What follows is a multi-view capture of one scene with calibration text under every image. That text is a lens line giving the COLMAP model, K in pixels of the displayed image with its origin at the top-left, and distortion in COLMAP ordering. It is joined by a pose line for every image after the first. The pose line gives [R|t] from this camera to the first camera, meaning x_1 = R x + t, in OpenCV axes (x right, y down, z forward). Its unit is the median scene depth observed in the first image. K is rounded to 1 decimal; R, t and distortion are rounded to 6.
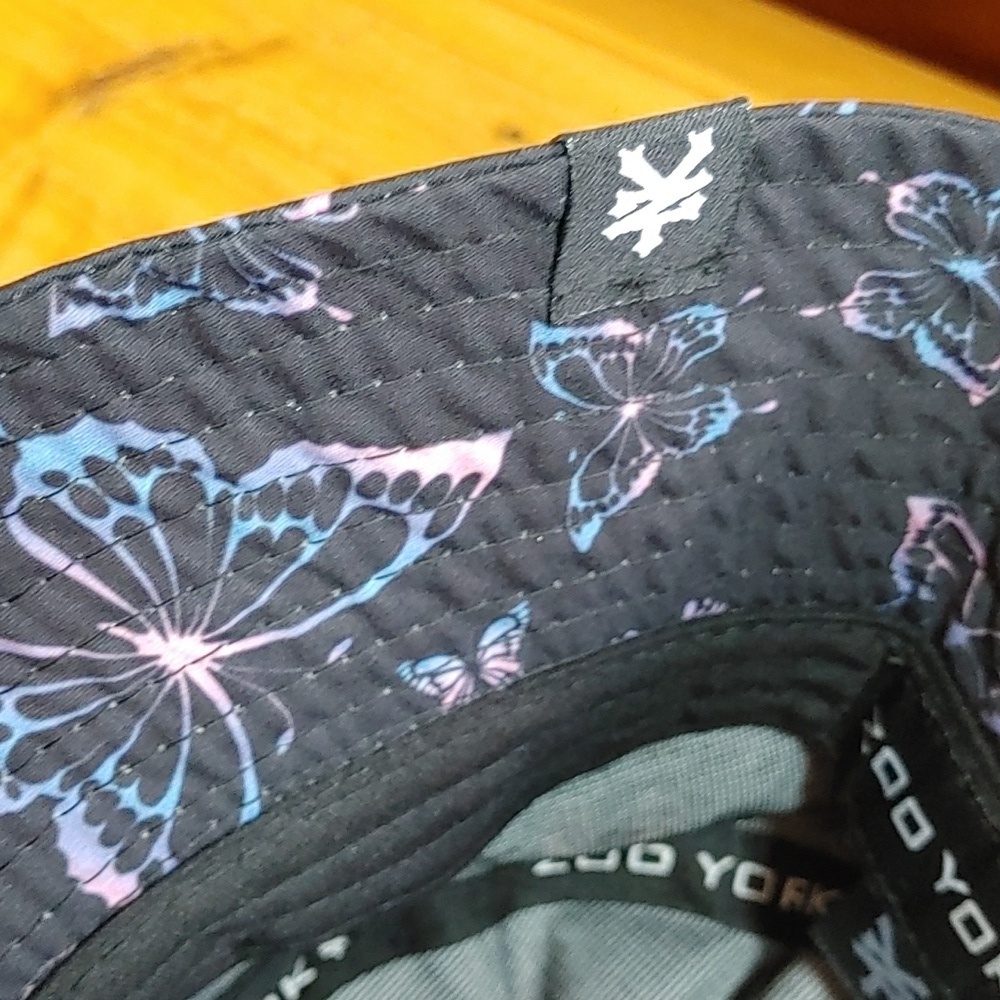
lens RADIAL K [[1833.4, 0, 464.3], [0, 1833.4, 554.2], [0, 0, 1]] dist [0.078780, -0.159364]
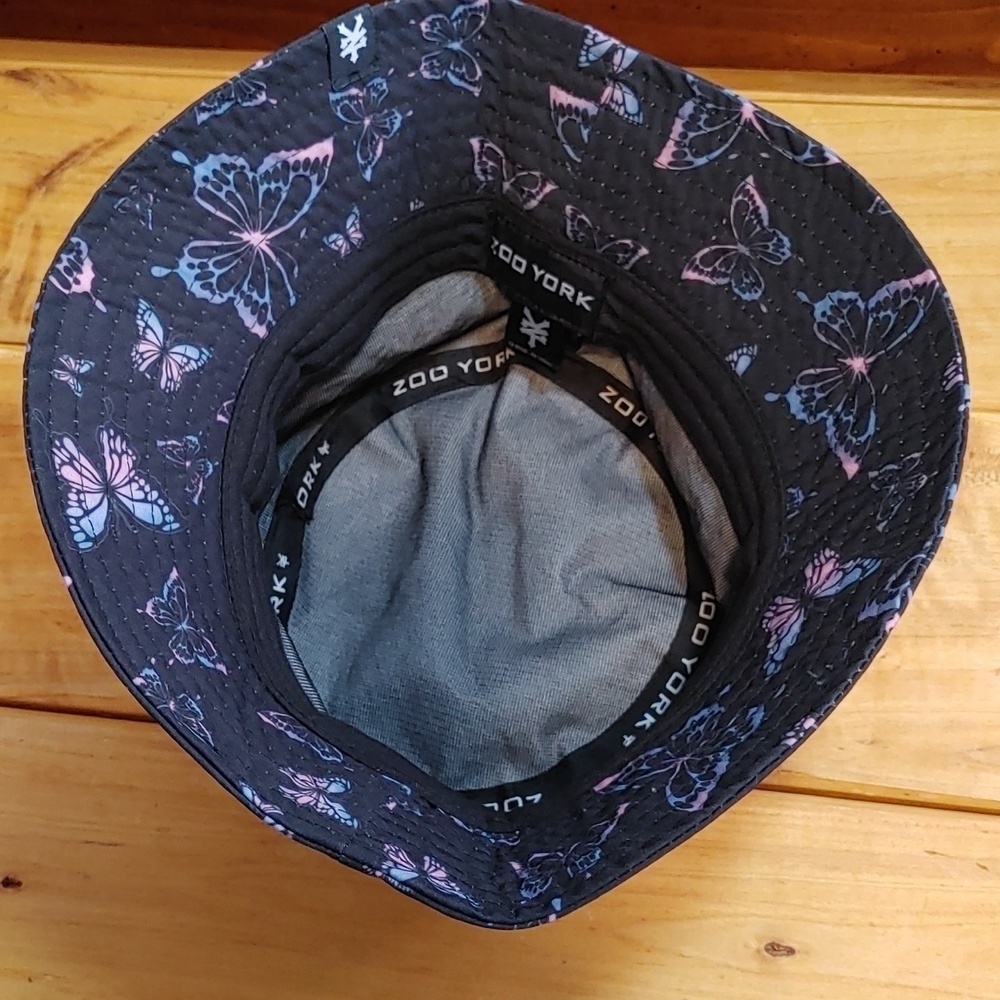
lens RADIAL K [[1833.4, 0, 464.3], [0, 1833.4, 554.2], [0, 0, 1]] dist [0.078780, -0.159364]
pose [[0.919919, -0.347791, 0.181084, -0.555369], [0.367742, 0.925500, -0.090634, 0.910026], [-0.136071, 0.149968, 0.979282, -1.855389]]
